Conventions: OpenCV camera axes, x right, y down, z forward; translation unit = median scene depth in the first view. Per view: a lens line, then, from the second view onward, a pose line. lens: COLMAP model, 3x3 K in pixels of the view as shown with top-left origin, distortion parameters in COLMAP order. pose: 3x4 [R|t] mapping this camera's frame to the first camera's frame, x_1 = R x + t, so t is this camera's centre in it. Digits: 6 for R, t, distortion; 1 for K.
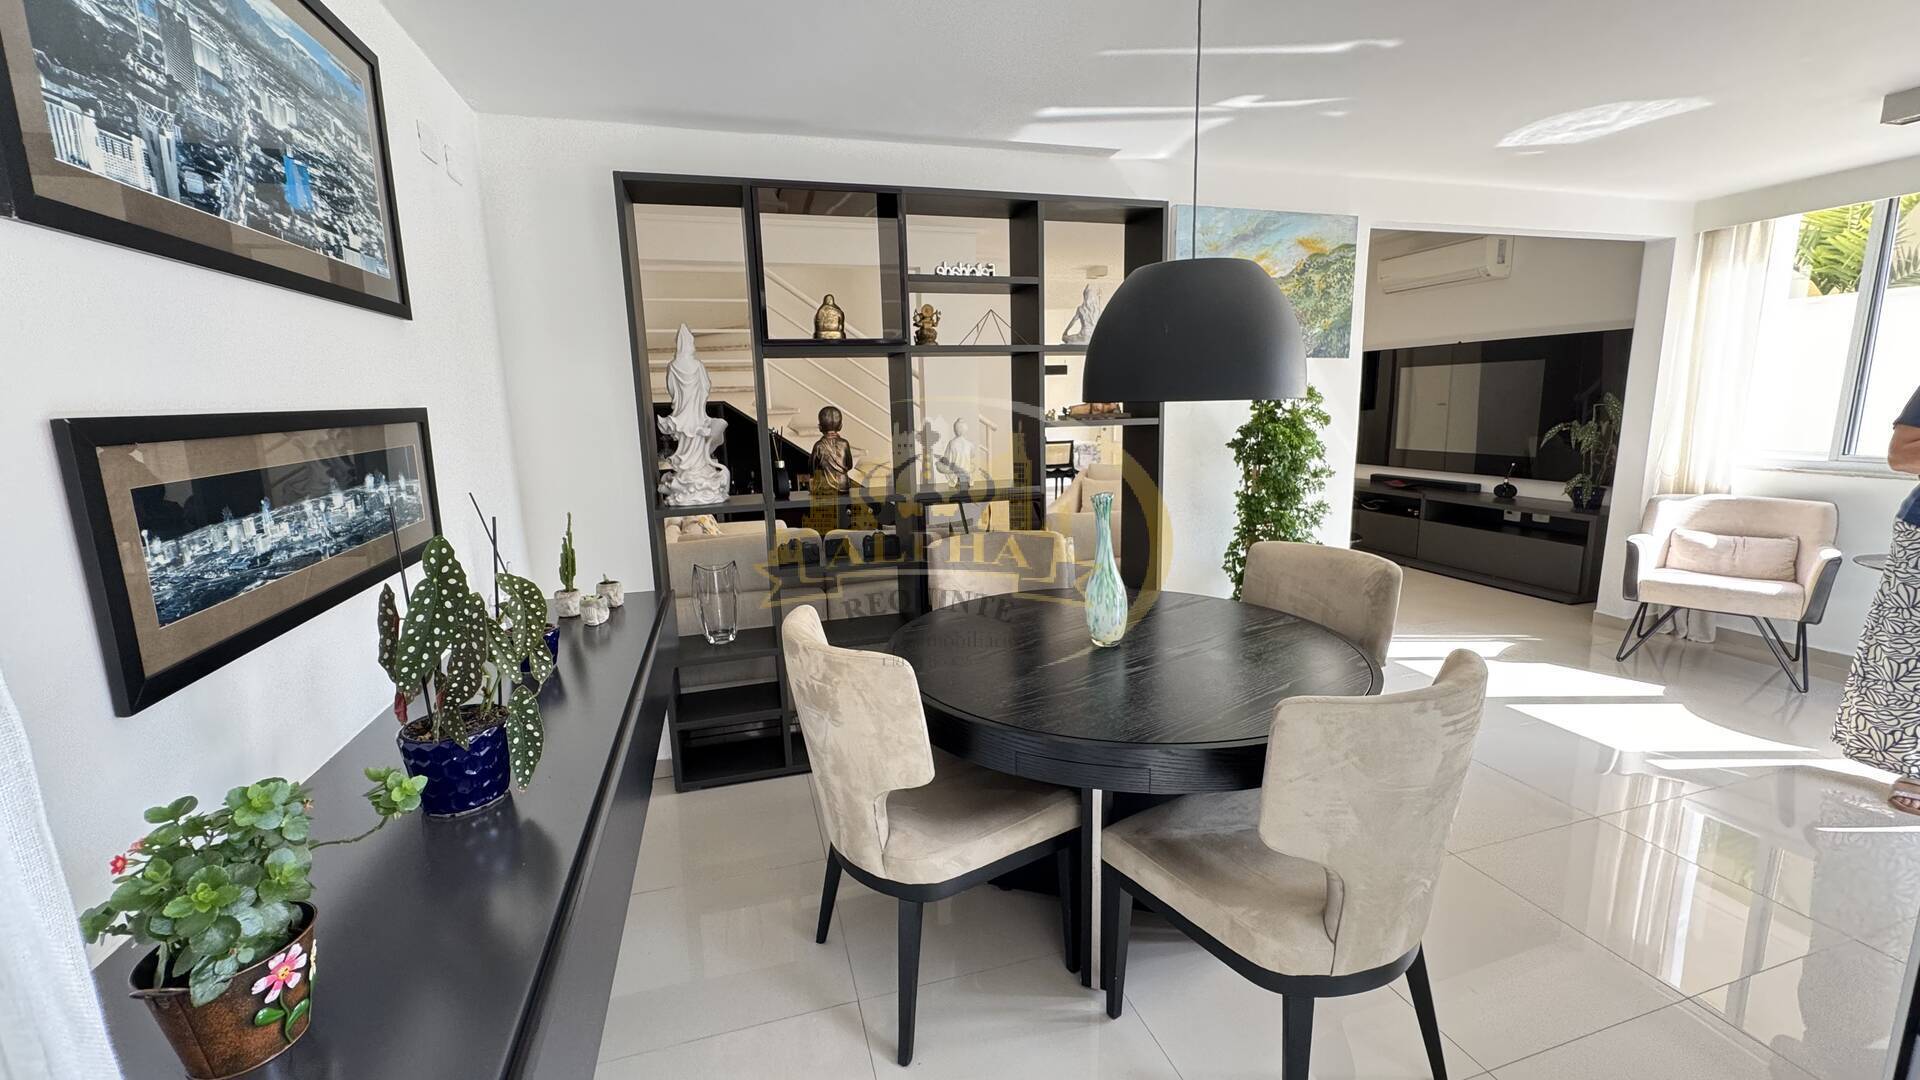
lens RADIAL K [[763.6, 0, 958.1], [0, 763.6, 545.7], [0, 0, 1]] dist [-0.003188, 0.000197]
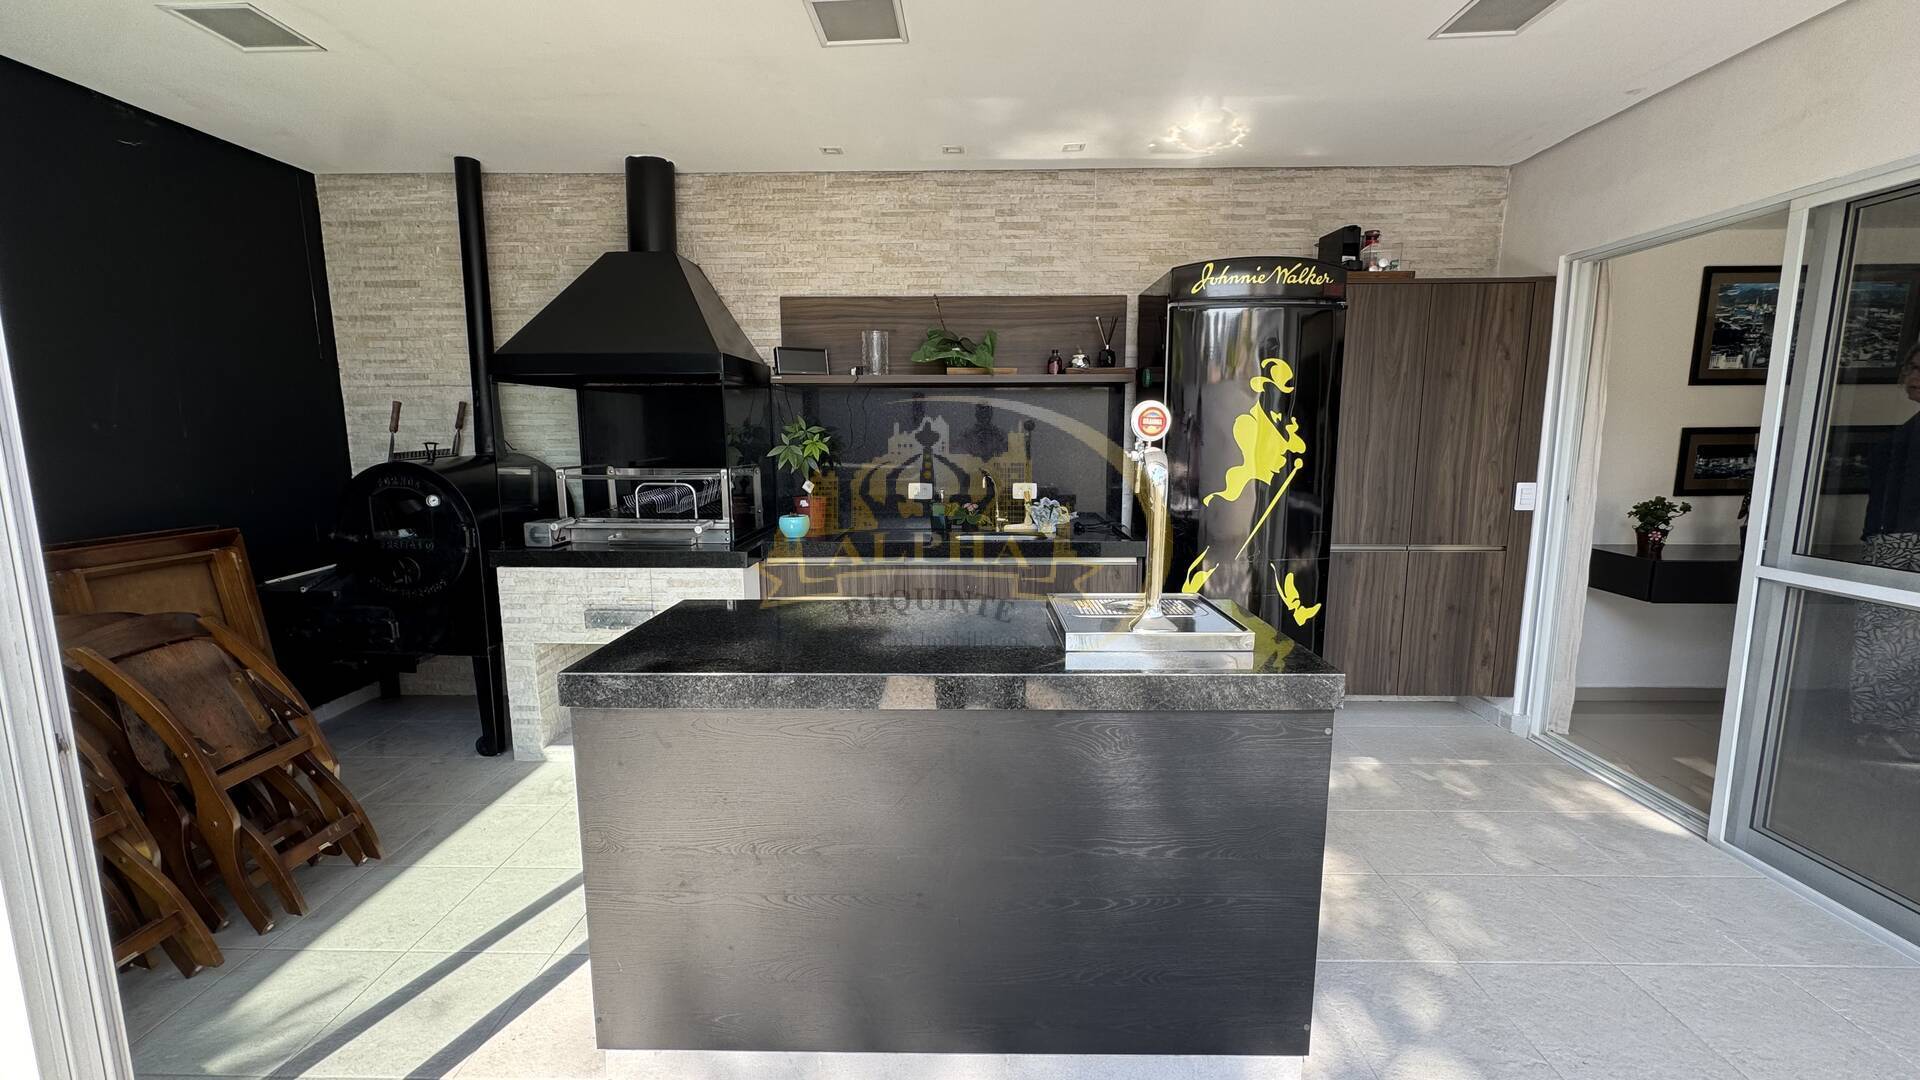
lens RADIAL K [[763.6, 0, 961.6], [0, 763.6, 540.2], [0, 0, 1]] dist [-0.003188, 0.000197]
pose [[-0.306635, 0.160015, -0.938281, 1.439126], [-0.163839, 0.962181, 0.217635, 0.062787], [0.937620, 0.220461, -0.268821, -0.540827]]
